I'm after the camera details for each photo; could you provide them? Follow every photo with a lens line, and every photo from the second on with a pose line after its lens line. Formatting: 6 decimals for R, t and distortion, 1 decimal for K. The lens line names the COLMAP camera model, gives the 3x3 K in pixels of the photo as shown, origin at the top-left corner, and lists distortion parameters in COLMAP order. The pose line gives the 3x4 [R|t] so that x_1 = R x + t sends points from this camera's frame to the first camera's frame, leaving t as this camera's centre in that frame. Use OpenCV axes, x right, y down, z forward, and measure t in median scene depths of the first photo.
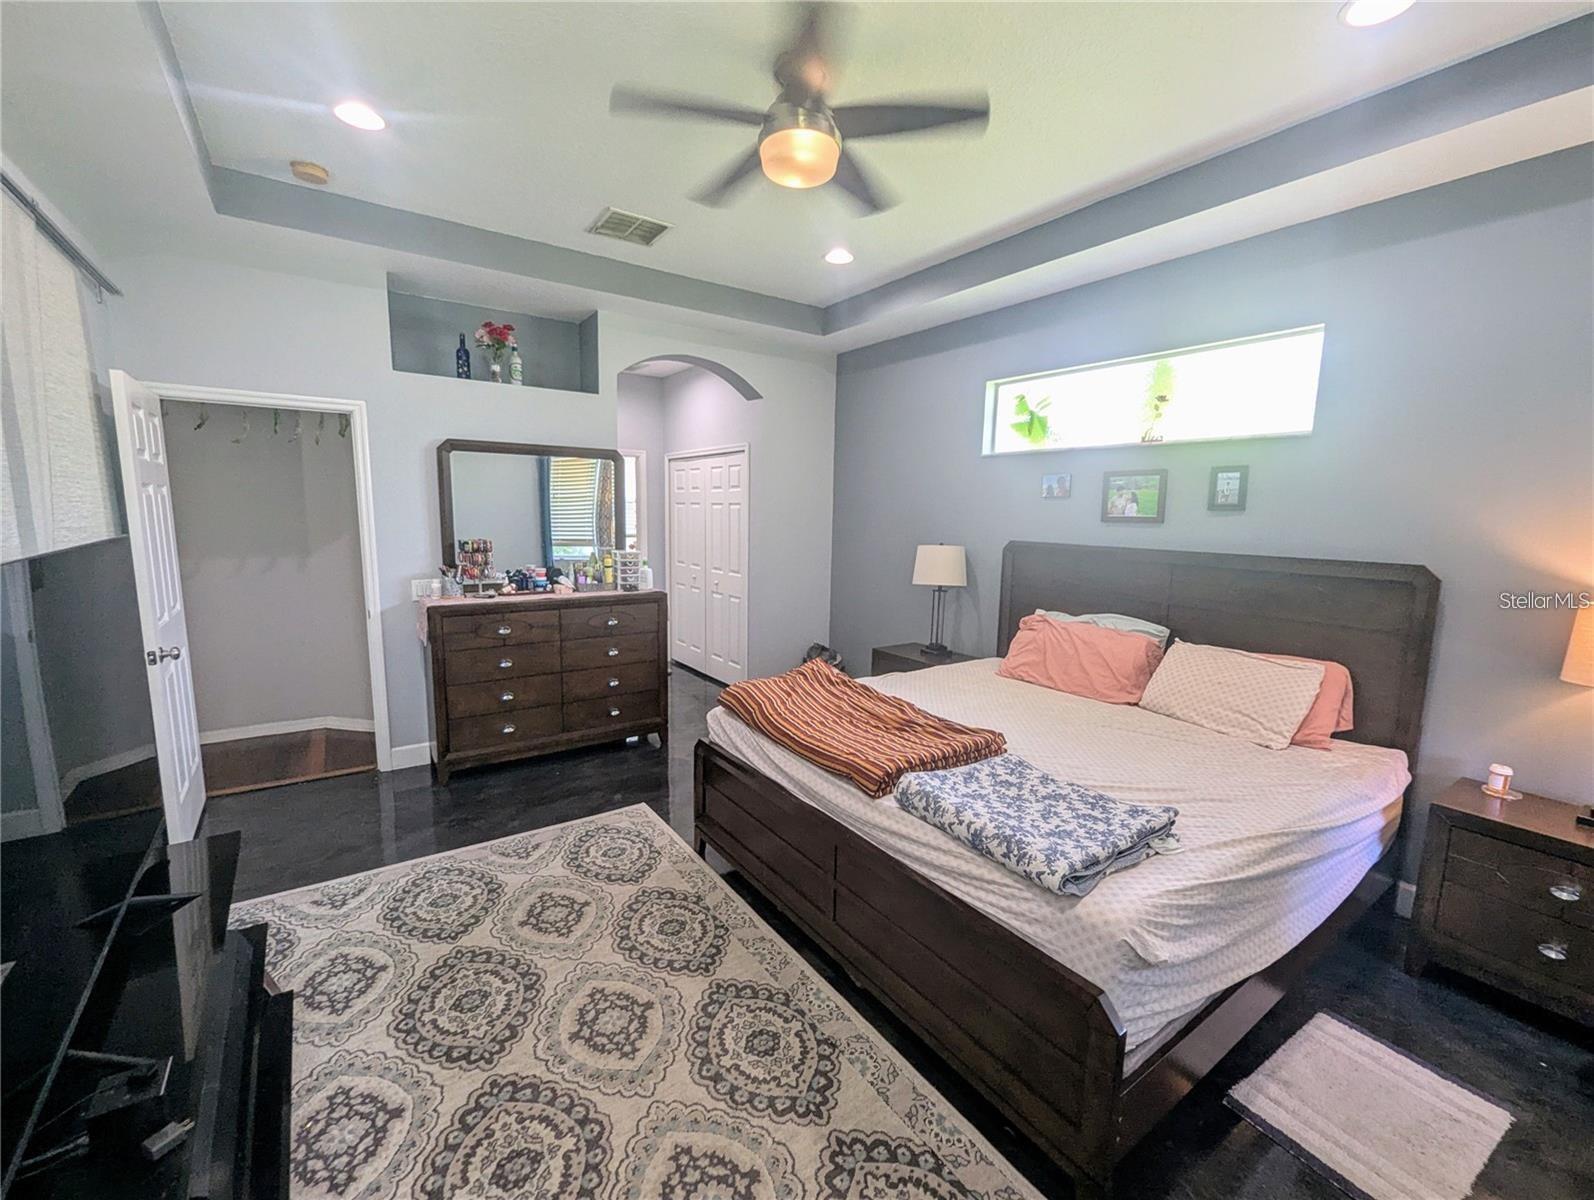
lens RADIAL K [[666.1, 0, 800.8], [0, 666.1, 599.3], [0, 0, 1]] dist [-0.000873, 0.000462]
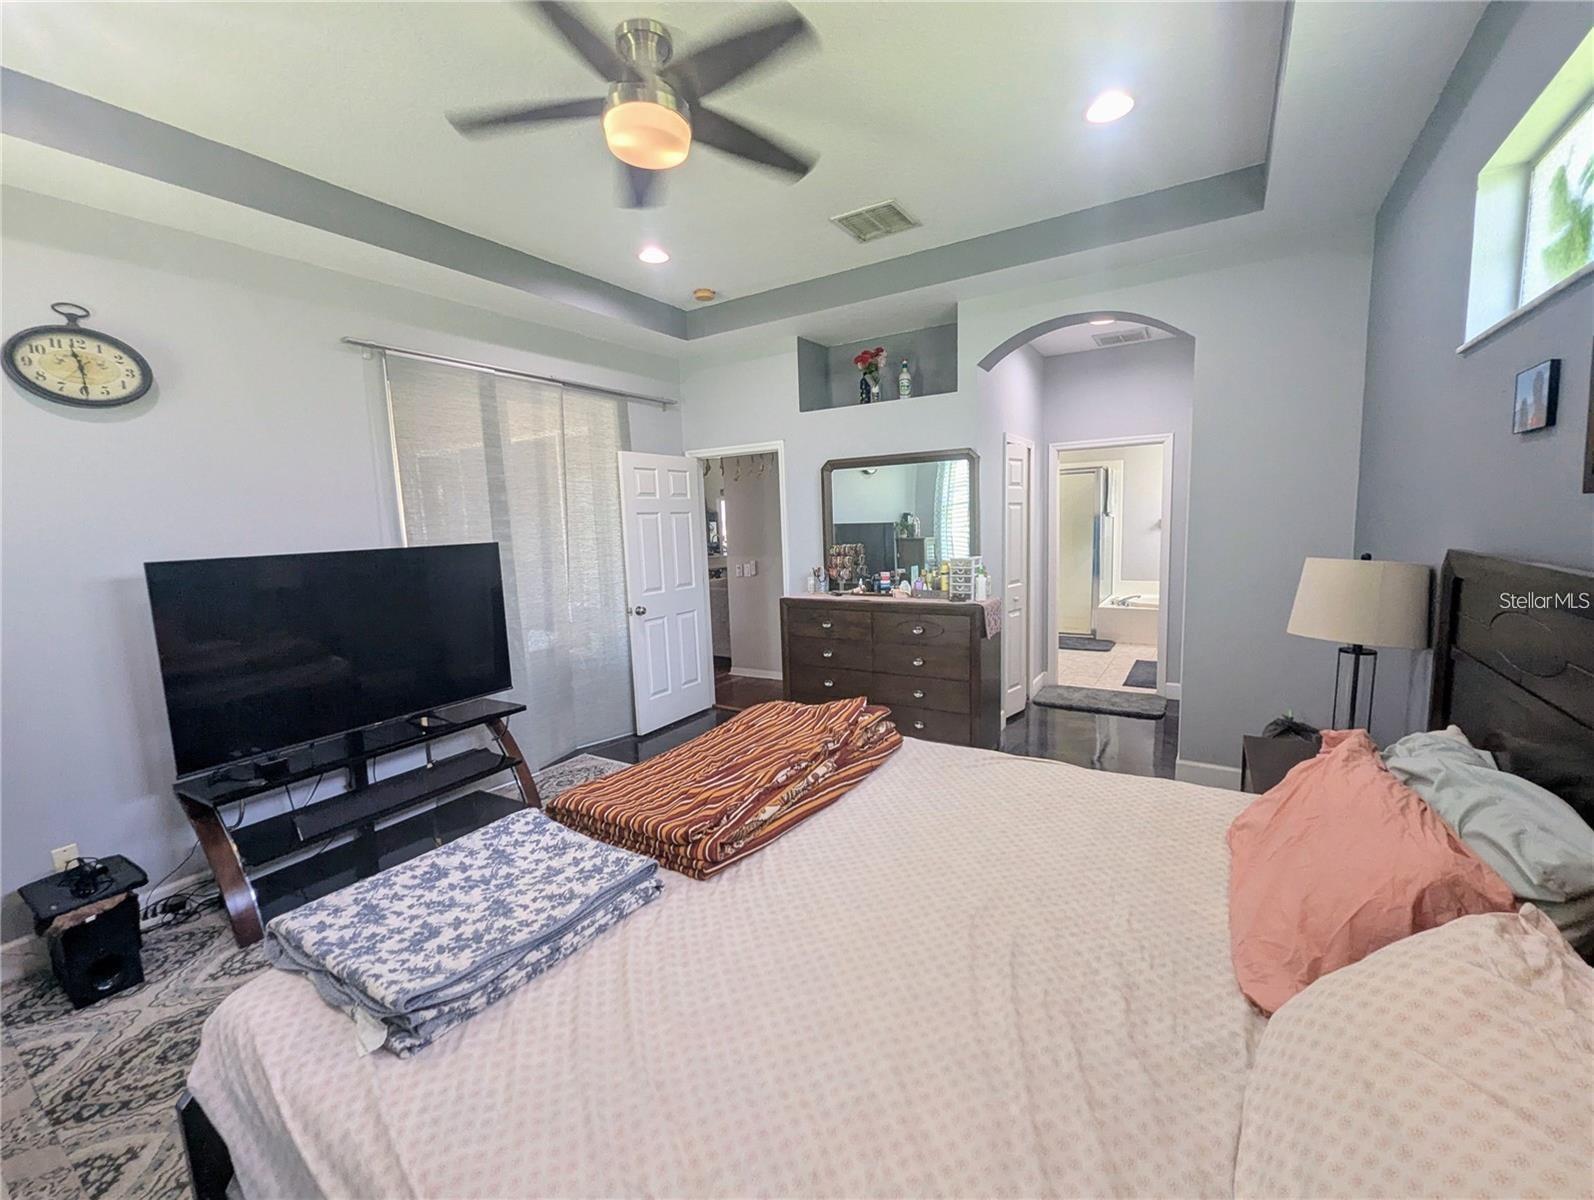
lens RADIAL K [[666.1, 0, 800.8], [0, 666.1, 599.3], [0, 0, 1]] dist [-0.000873, 0.000462]
pose [[0.395251, 0.076574, -0.915376, 0.577418], [-0.084003, 0.995357, 0.046993, -0.046191], [0.914724, 0.058320, 0.399848, 0.504717]]
